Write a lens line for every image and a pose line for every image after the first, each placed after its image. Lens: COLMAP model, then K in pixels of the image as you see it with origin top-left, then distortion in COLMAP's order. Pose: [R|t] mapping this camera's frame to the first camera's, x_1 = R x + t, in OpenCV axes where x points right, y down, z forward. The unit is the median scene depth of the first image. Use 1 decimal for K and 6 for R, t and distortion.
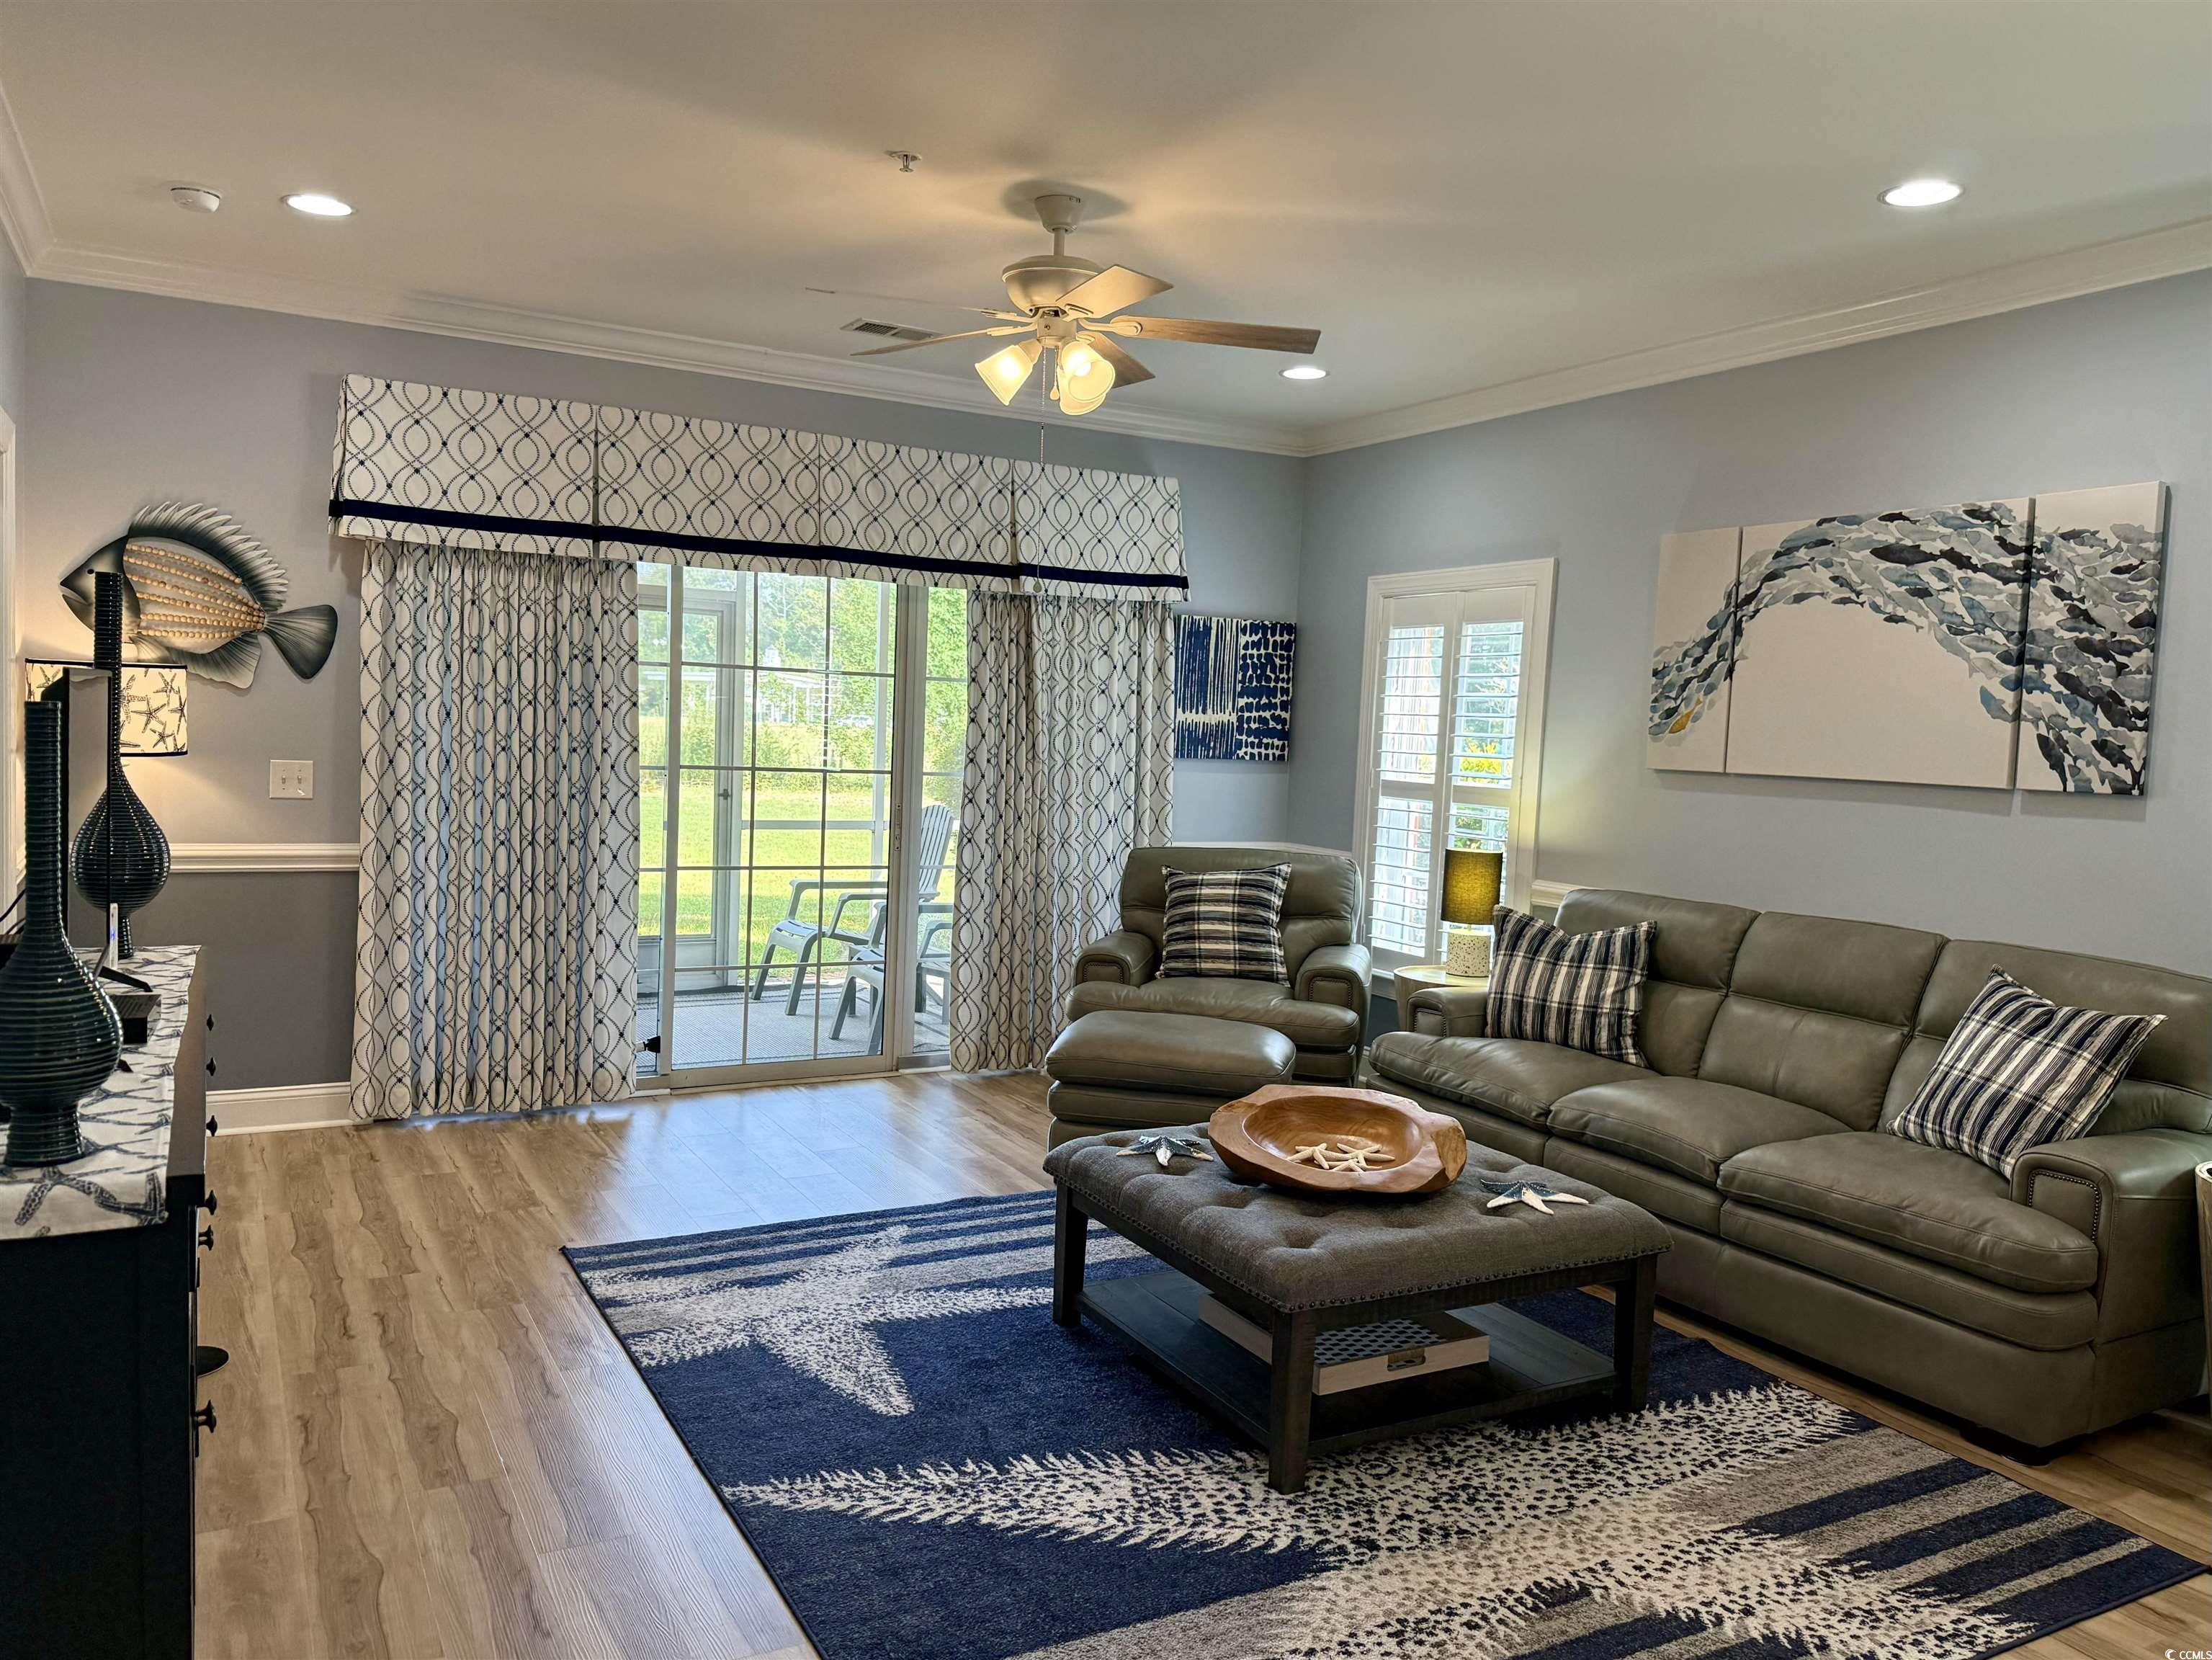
lens RADIAL K [[1598.4, 0, 1124.7], [0, 1598.4, 843.9], [0, 0, 1]] dist [0.105928, -0.179384]
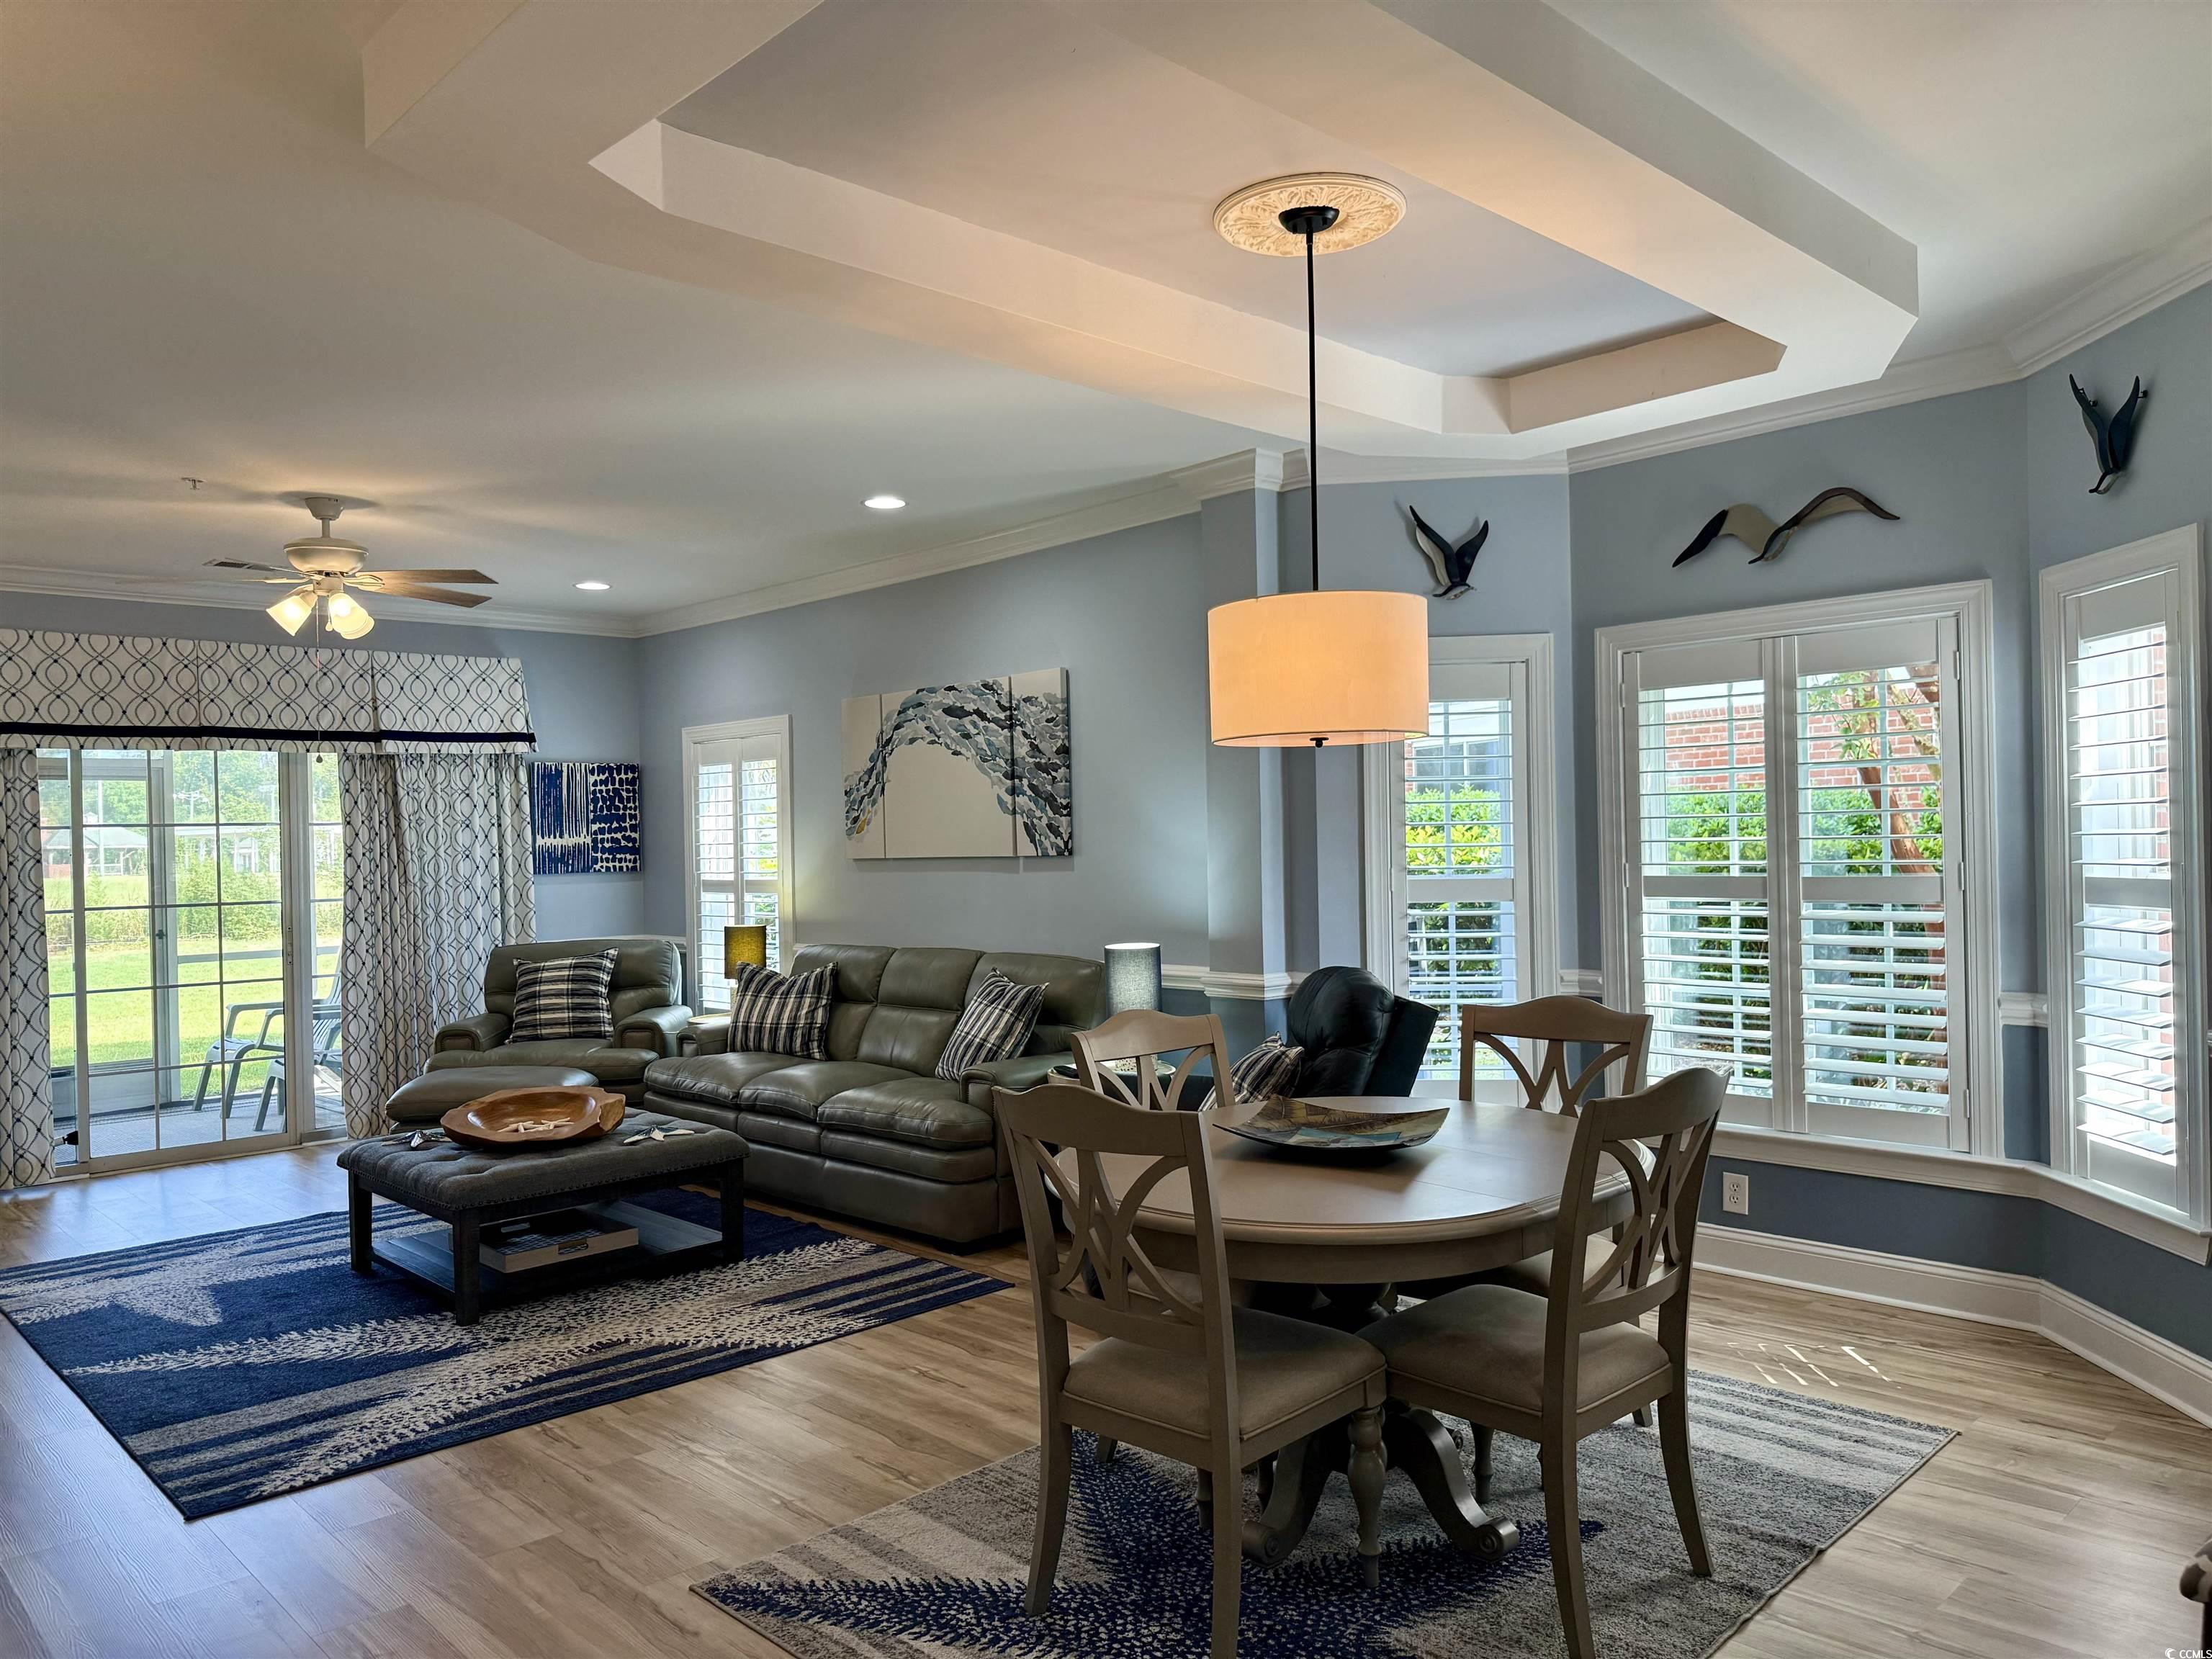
lens RADIAL K [[1547.0, 0, 1106.3], [0, 1547.0, 838.9], [0, 0, 1]] dist [0.121390, -0.181478]
pose [[0.966062, -0.063221, 0.250456, 0.219794], [0.081051, 0.994810, -0.061517, 0.043495], [-0.245267, 0.079729, 0.966172, -0.433958]]
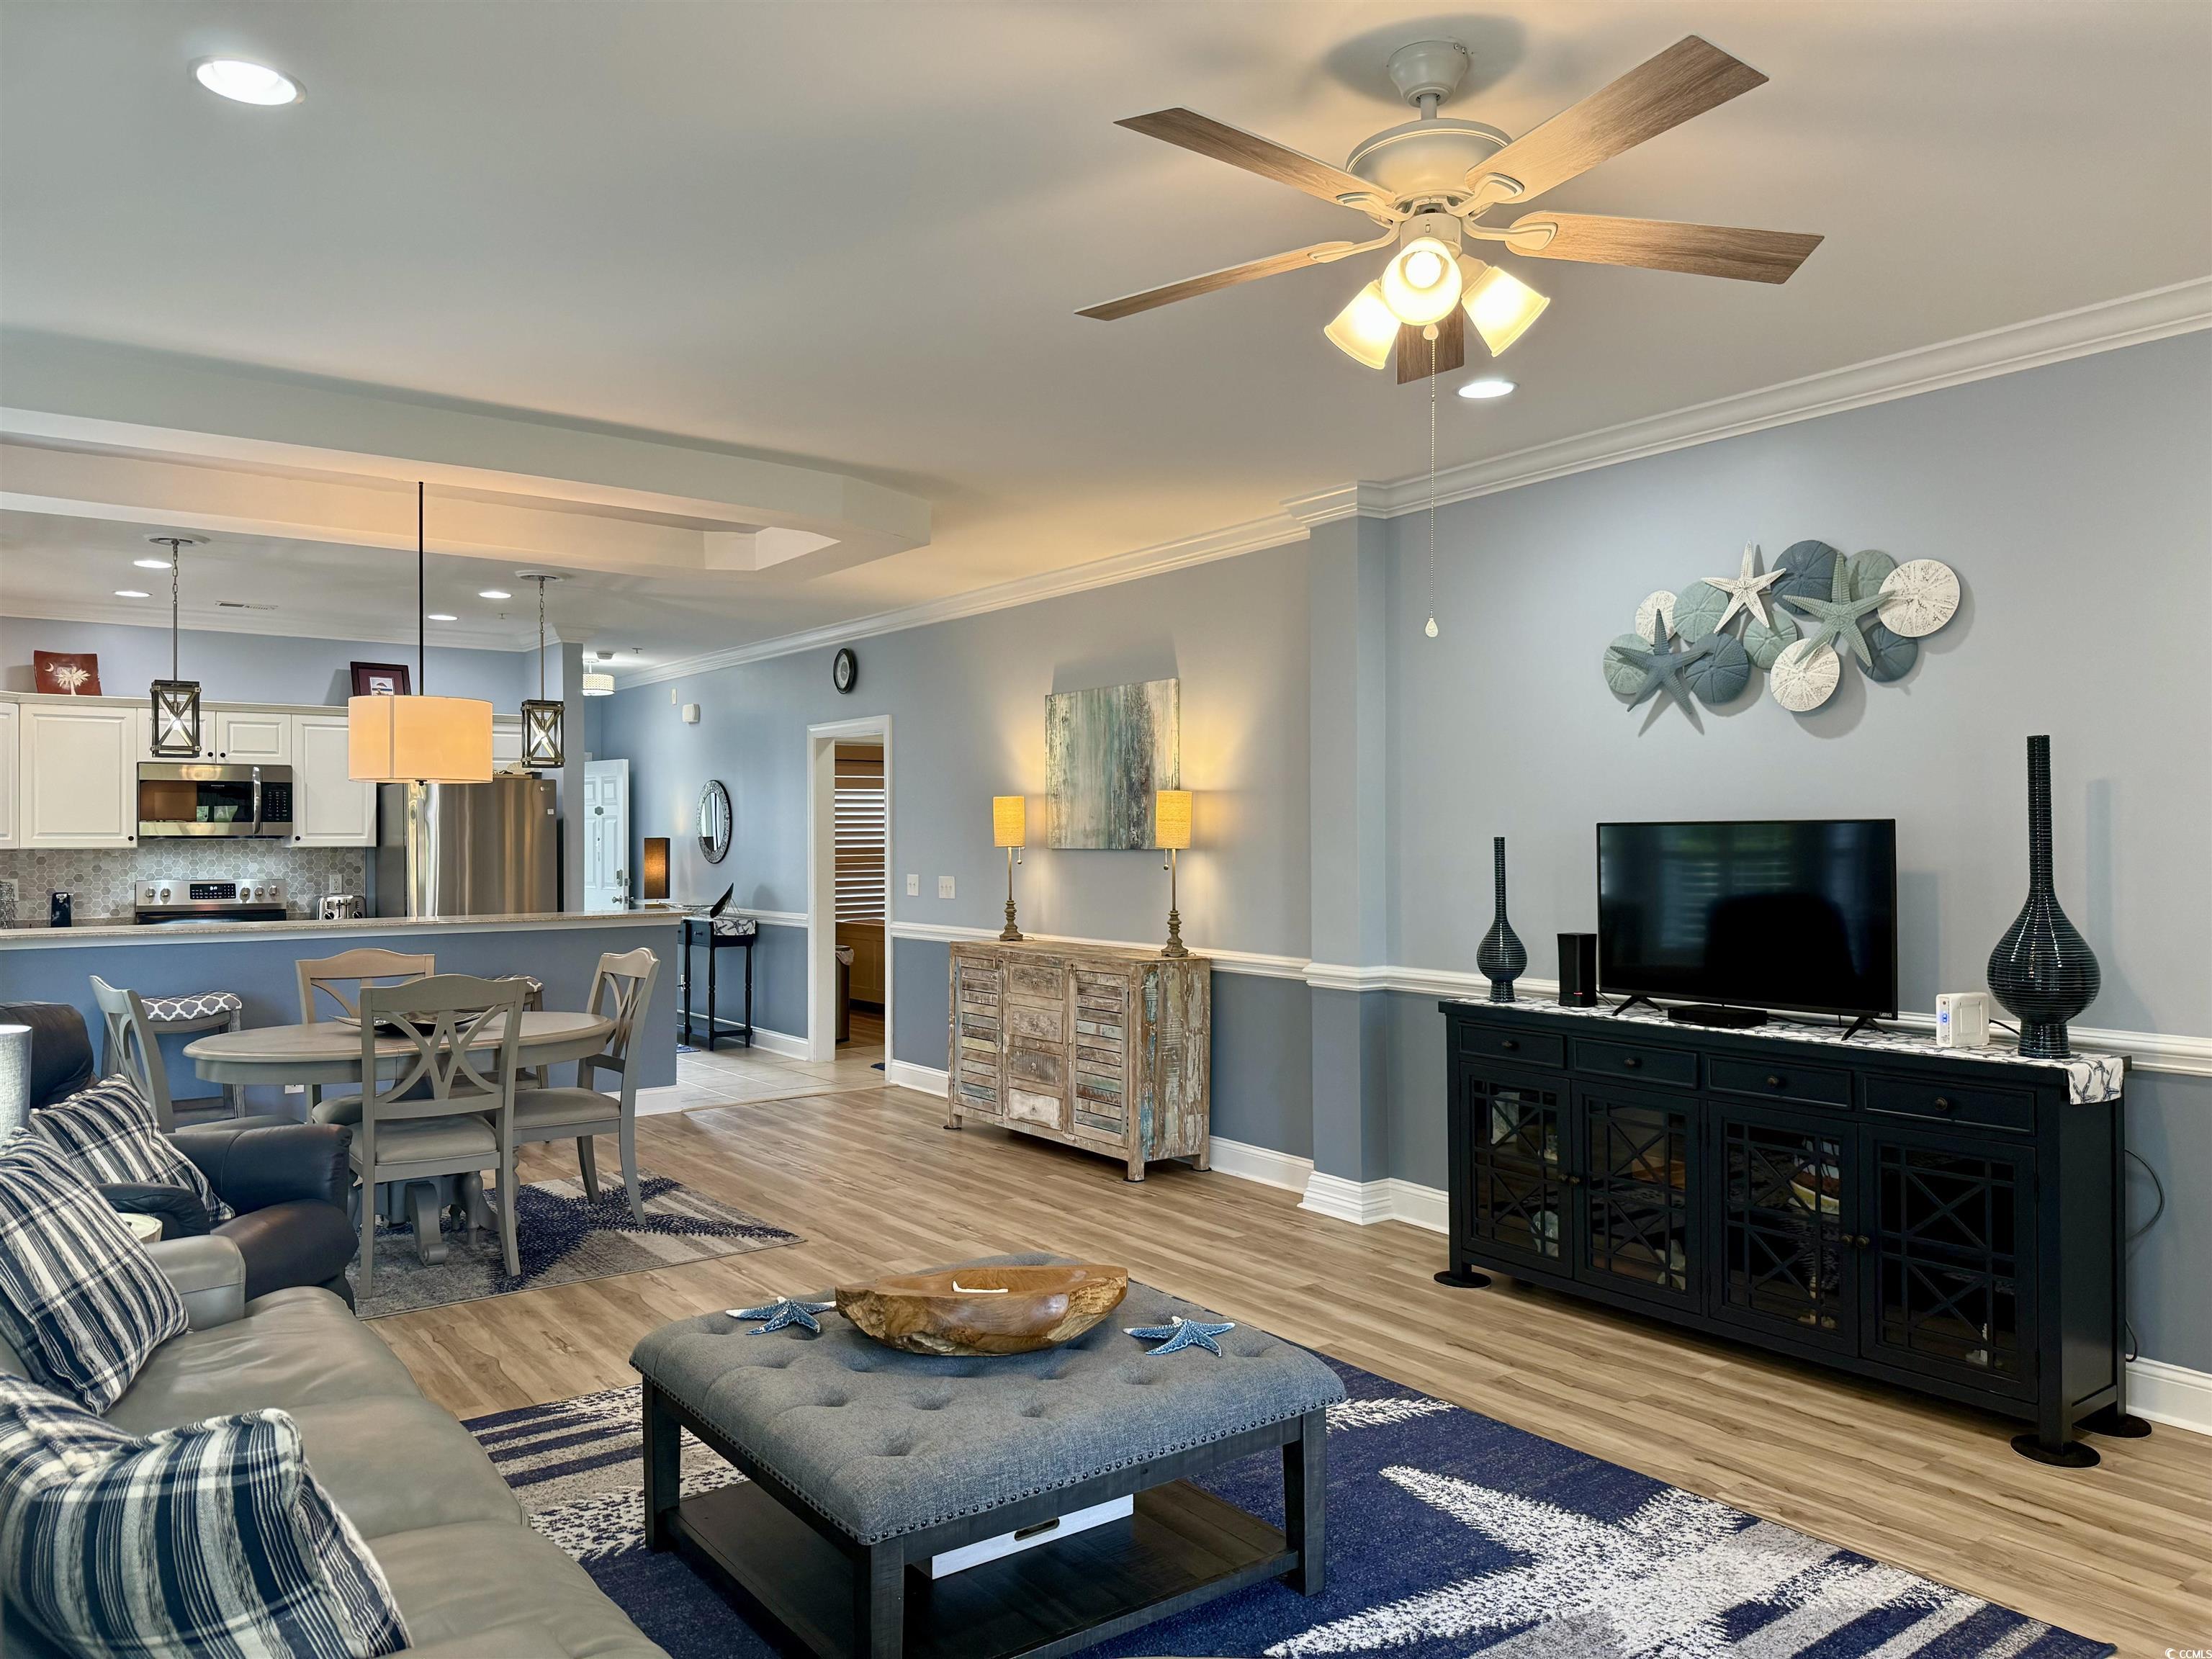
lens RADIAL K [[1547.0, 0, 1106.3], [0, 1547.0, 838.9], [0, 0, 1]] dist [0.121390, -0.181478]
pose [[-0.991889, -0.034791, -0.122254, 0.131782], [-0.043685, 0.996531, 0.070840, -0.092951], [0.119365, 0.075606, -0.989967, 1.356289]]
